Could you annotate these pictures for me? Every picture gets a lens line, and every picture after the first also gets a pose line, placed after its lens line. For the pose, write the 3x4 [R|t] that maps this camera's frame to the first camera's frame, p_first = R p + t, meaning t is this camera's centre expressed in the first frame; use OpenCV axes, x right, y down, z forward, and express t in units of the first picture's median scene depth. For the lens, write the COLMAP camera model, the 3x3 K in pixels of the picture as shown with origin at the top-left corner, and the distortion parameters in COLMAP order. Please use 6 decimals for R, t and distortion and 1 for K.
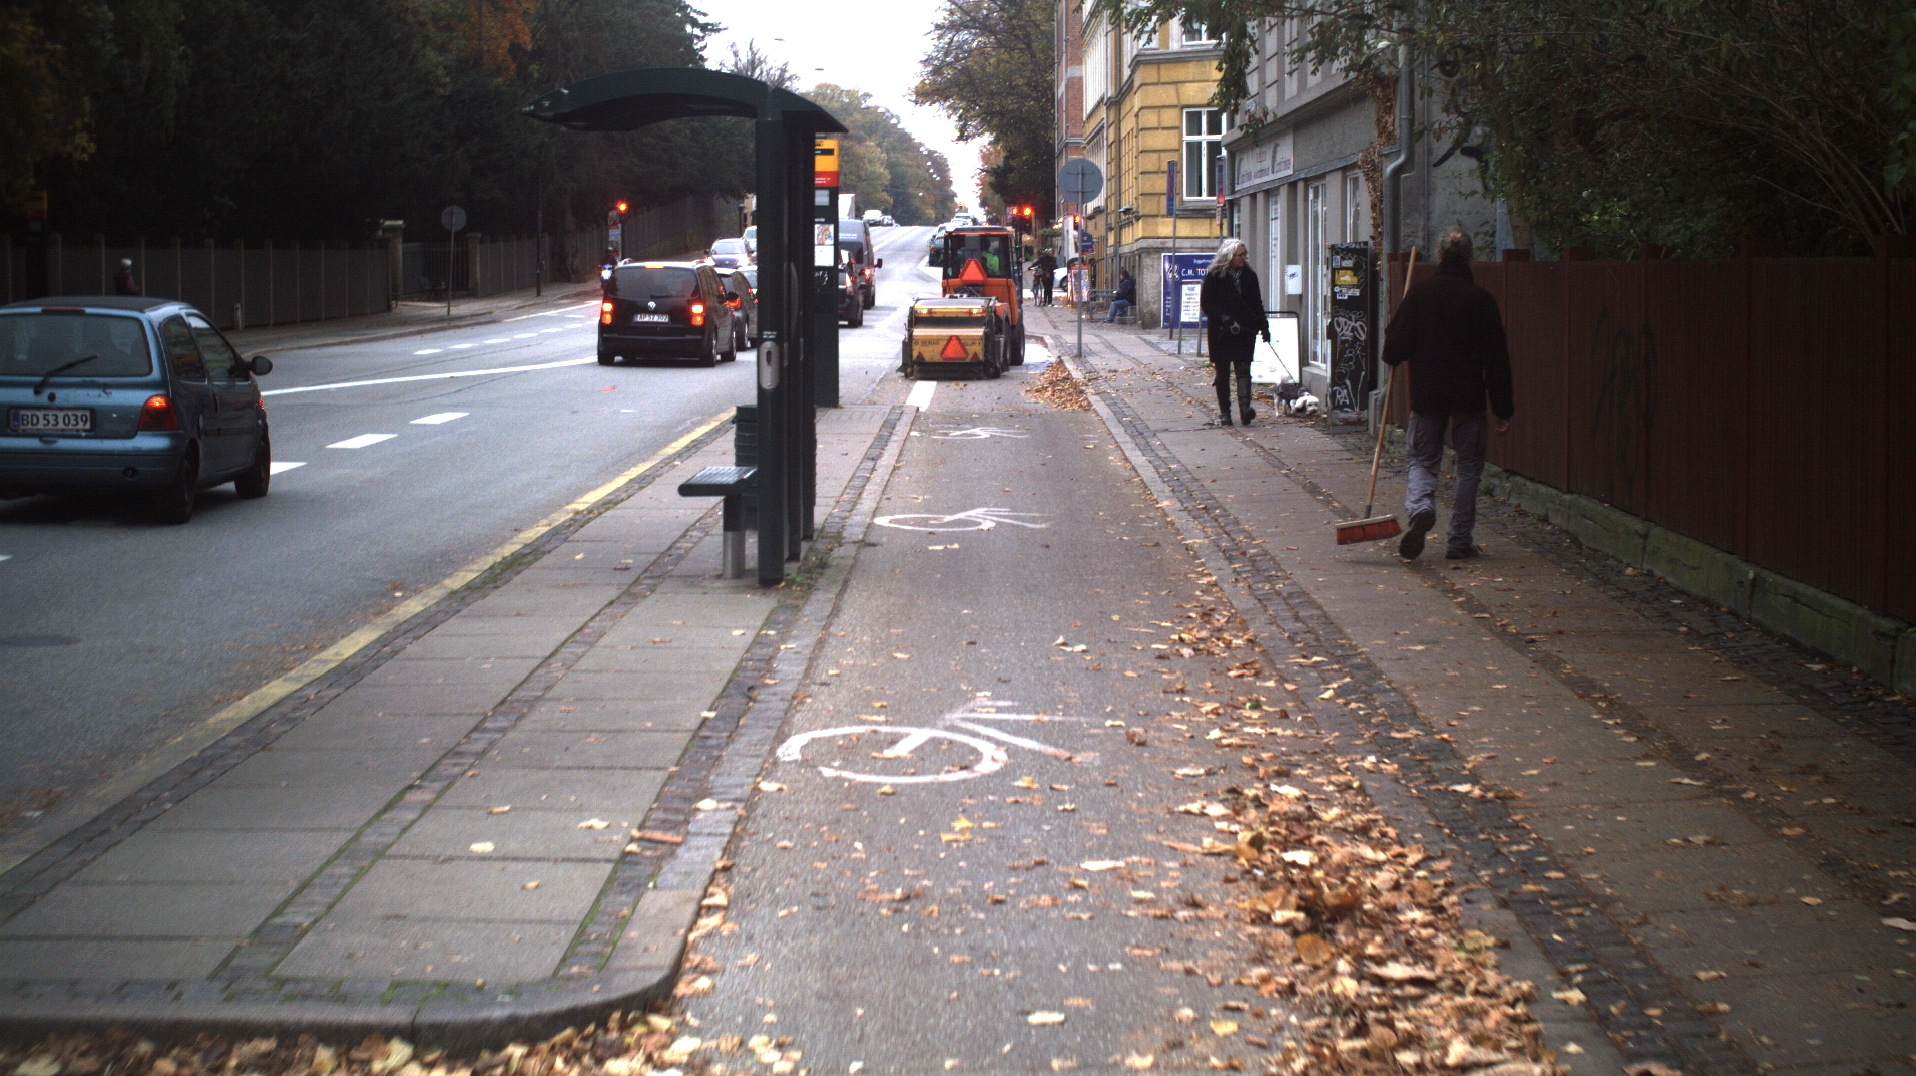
lens RADIAL K [[3907.2, 0, 958.0], [0, 3907.2, 538.0], [0, 0, 1]] dist [-0.274804, 0.403397]
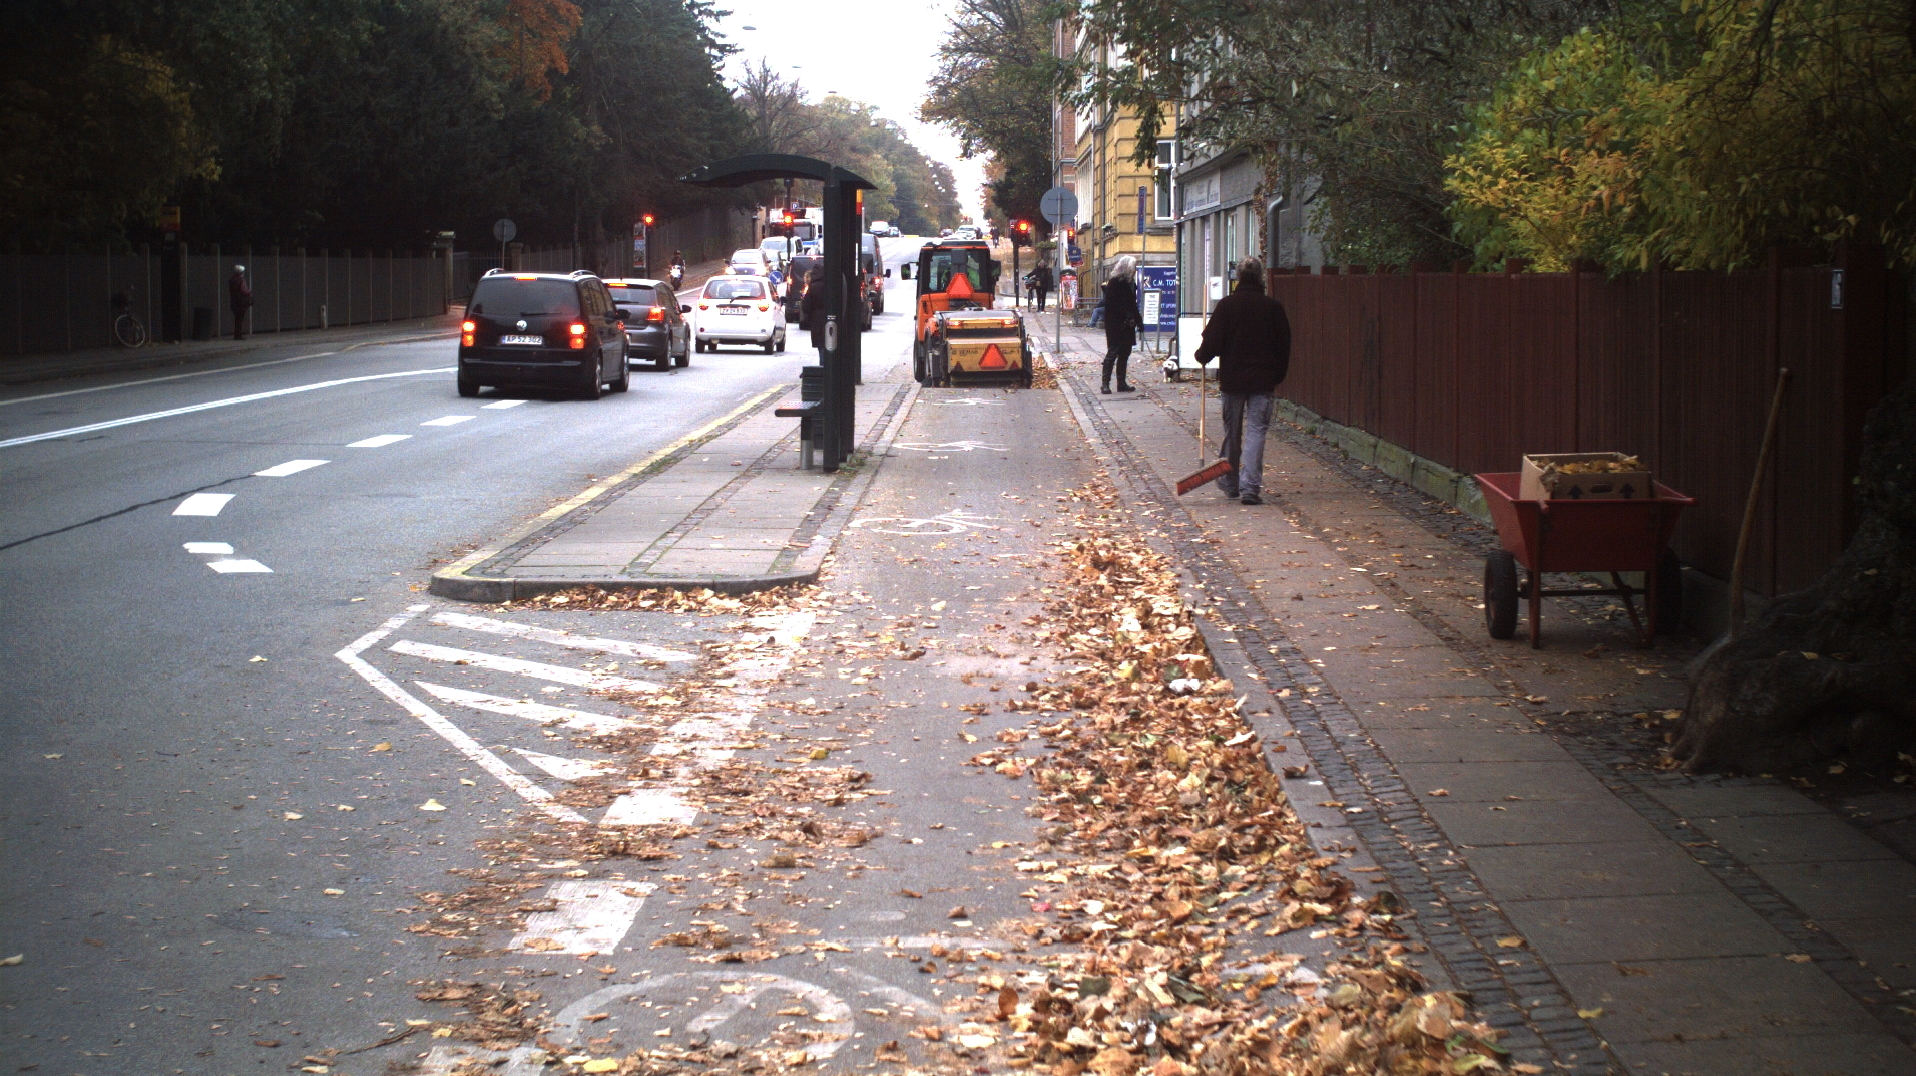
lens RADIAL K [[3907.2, 0, 958.0], [0, 3907.2, 538.0], [0, 0, 1]] dist [-0.274804, 0.403397]
pose [[0.999982, 0.005964, -0.000934, 0.001522], [-0.005967, 0.999979, -0.002609, 0.010069], [0.000919, 0.002615, 0.999996, -0.144105]]
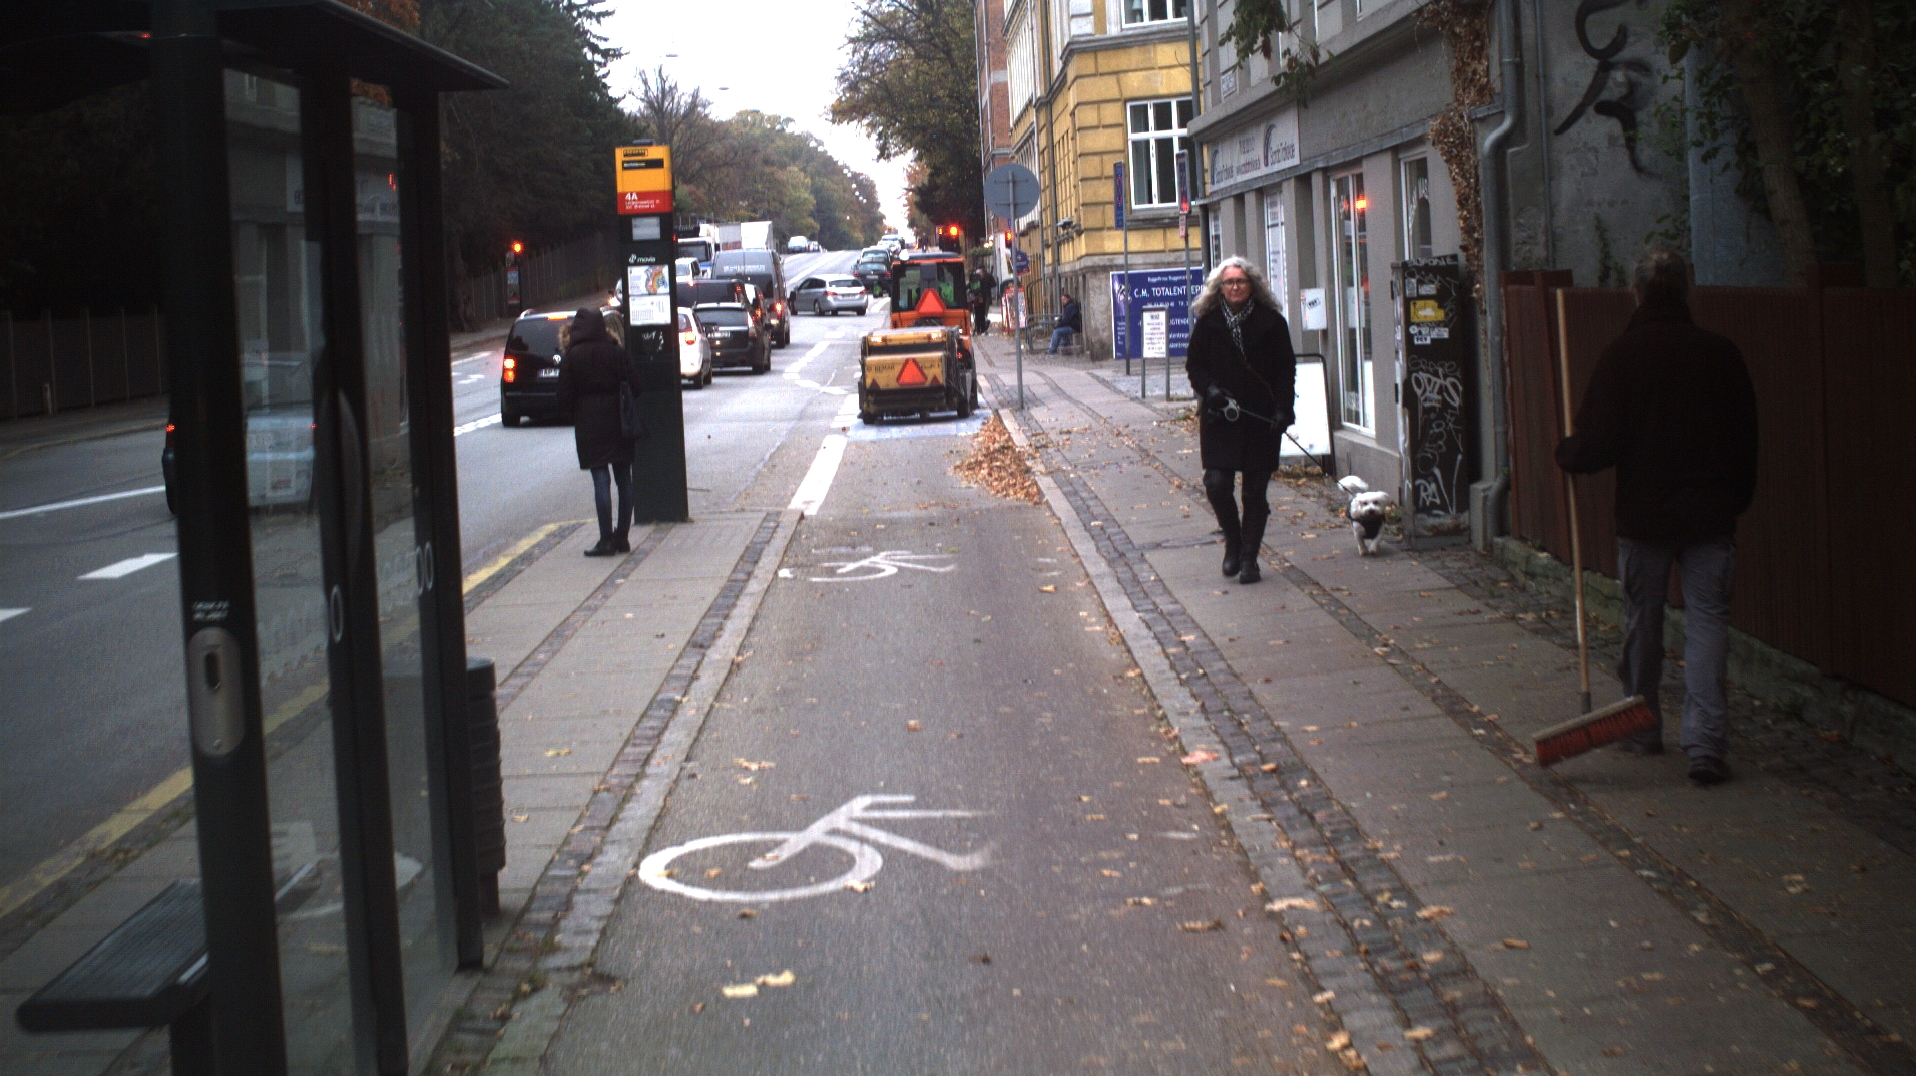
lens RADIAL K [[3907.2, 0, 958.0], [0, 3907.2, 538.0], [0, 0, 1]] dist [-0.274804, 0.403397]
pose [[0.998637, -0.050379, 0.013669, 0.004226], [0.050449, 0.998715, -0.004818, -0.012226], [-0.013409, 0.005501, 0.999895, 0.143431]]
